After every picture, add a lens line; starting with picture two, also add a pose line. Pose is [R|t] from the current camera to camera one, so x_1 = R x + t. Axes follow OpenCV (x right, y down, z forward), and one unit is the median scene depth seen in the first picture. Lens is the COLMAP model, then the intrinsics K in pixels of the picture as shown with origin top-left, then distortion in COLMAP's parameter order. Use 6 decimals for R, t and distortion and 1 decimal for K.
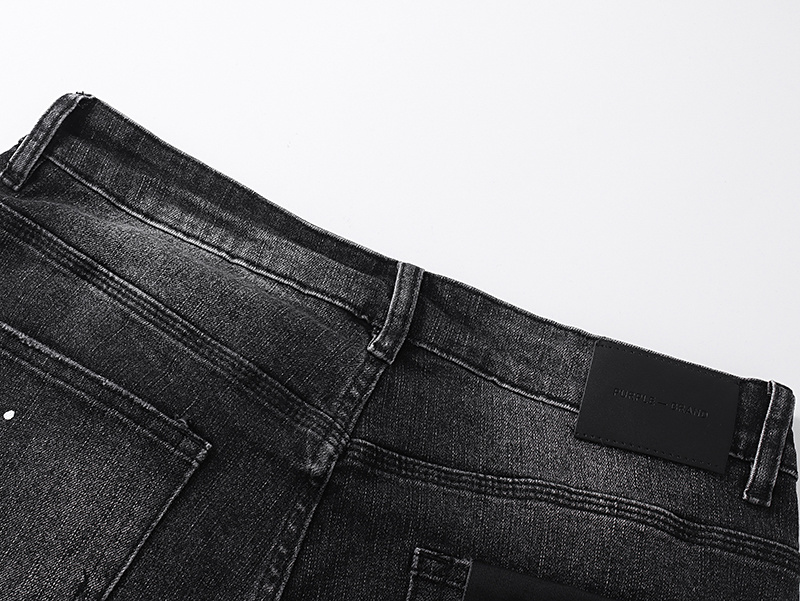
lens RADIAL K [[1244.6, 0, 400.0], [0, 1244.6, 300.5], [0, 0, 1]] dist [-0.093758, -0.029920]
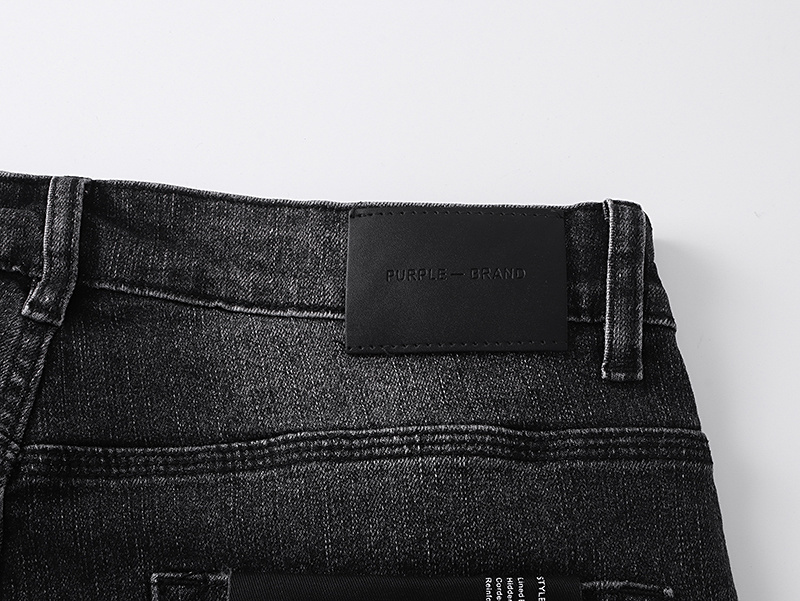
lens RADIAL K [[1244.6, 0, 400.0], [0, 1244.6, 300.5], [0, 0, 1]] dist [-0.093758, -0.029920]
pose [[0.963700, -0.266588, -0.014594, 0.191537], [0.266765, 0.959223, 0.093425, 0.024214], [-0.010907, -0.093927, 0.995519, 0.314996]]
